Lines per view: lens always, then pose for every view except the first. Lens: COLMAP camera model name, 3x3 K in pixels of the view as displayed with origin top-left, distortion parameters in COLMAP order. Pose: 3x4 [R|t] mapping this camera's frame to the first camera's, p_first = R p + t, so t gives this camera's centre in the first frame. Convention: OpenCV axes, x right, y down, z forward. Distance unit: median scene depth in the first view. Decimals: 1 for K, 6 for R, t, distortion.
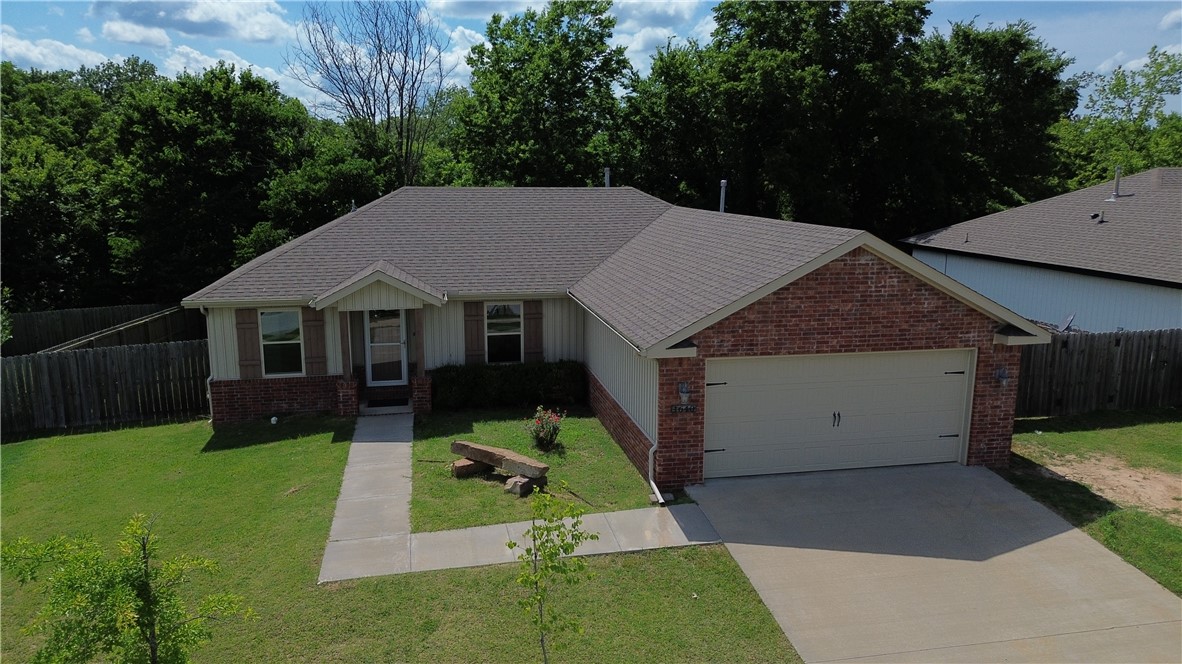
lens RADIAL K [[839.7, 0, 591.0], [0, 839.7, 332.0], [0, 0, 1]] dist [0.085913, -0.083179]
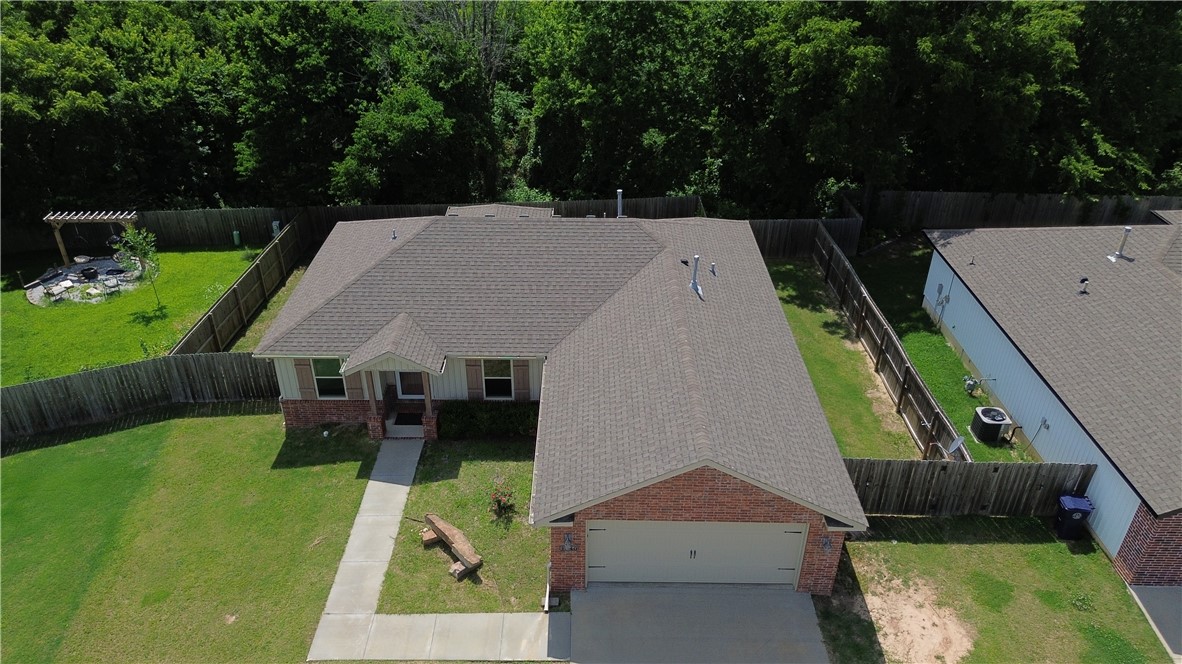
lens RADIAL K [[839.7, 0, 591.0], [0, 839.7, 332.0], [0, 0, 1]] dist [0.085913, -0.083179]
pose [[0.978964, 0.112296, -0.170352, 0.267335], [-0.047150, 0.936828, 0.346598, -0.564647], [0.198512, -0.331275, 0.922415, -0.117322]]
